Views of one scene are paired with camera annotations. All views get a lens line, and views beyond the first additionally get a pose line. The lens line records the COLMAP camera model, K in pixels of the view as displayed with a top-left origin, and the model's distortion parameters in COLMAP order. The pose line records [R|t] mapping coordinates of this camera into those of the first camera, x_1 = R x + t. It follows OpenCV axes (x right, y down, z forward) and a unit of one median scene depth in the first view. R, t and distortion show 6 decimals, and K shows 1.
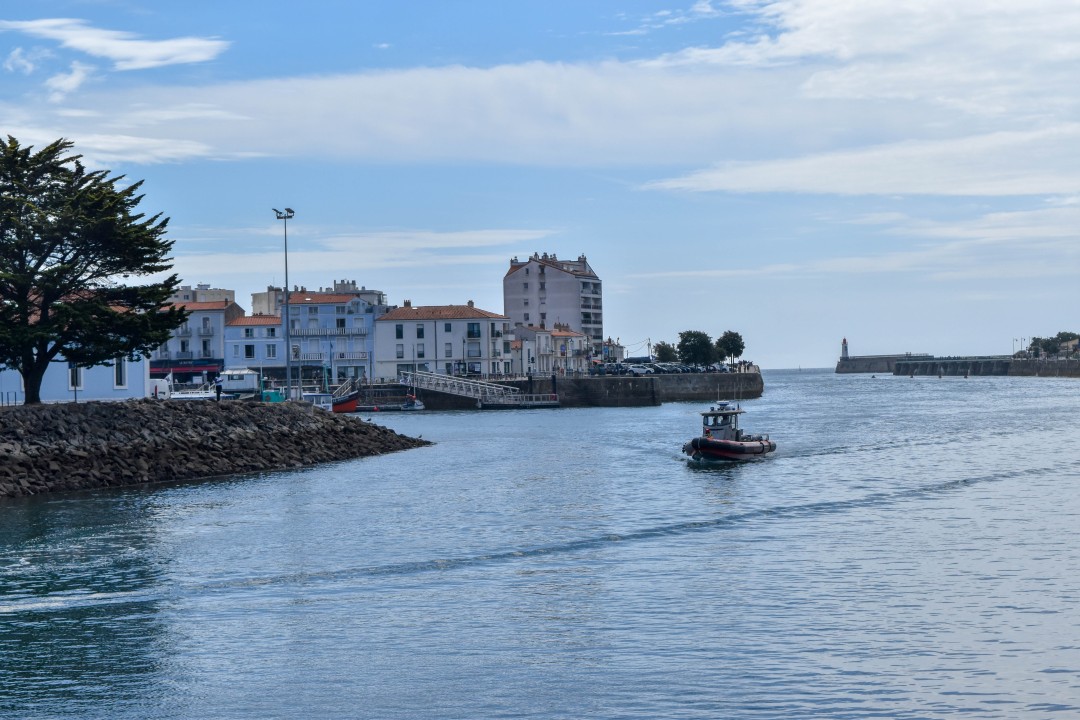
lens RADIAL K [[2501.6, 0, 538.7], [0, 2501.6, 360.7], [0, 0, 1]] dist [0.107863, 0.000000]
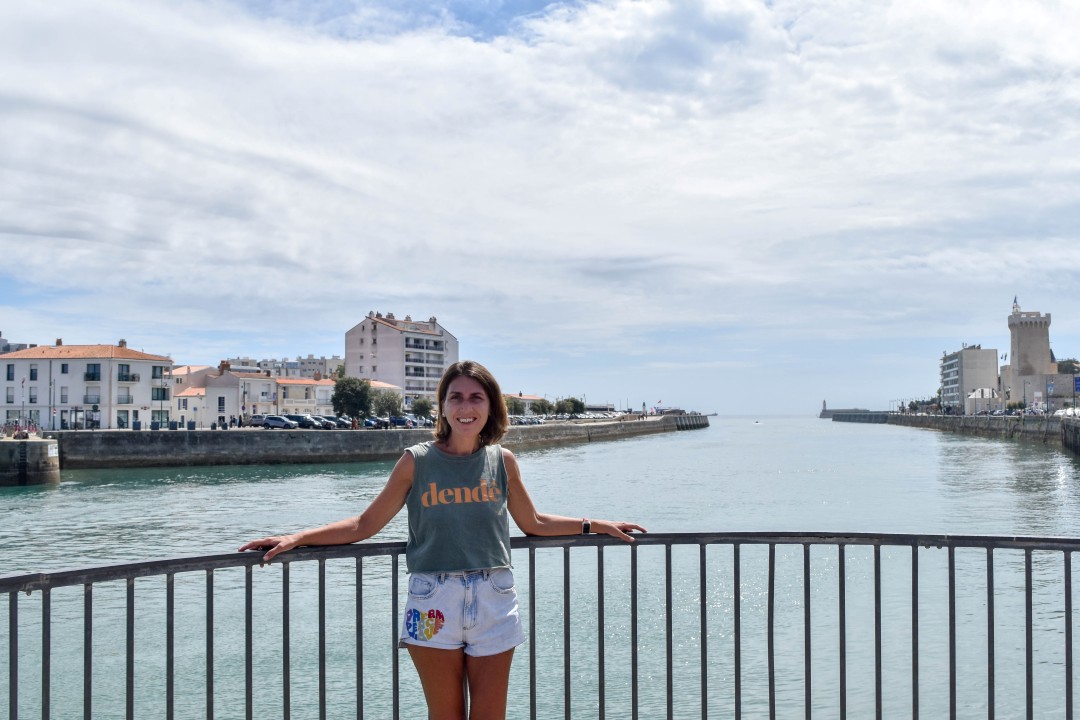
lens RADIAL K [[1054.3, 0, 541.6], [0, 1054.3, 360.0], [0, 0, 1]] dist [-0.056876, 0.000000]
pose [[0.982496, 0.012974, -0.185830, 0.159292], [-0.021084, 0.998906, -0.041734, -0.003921], [0.185085, 0.044921, 0.981695, 0.561533]]
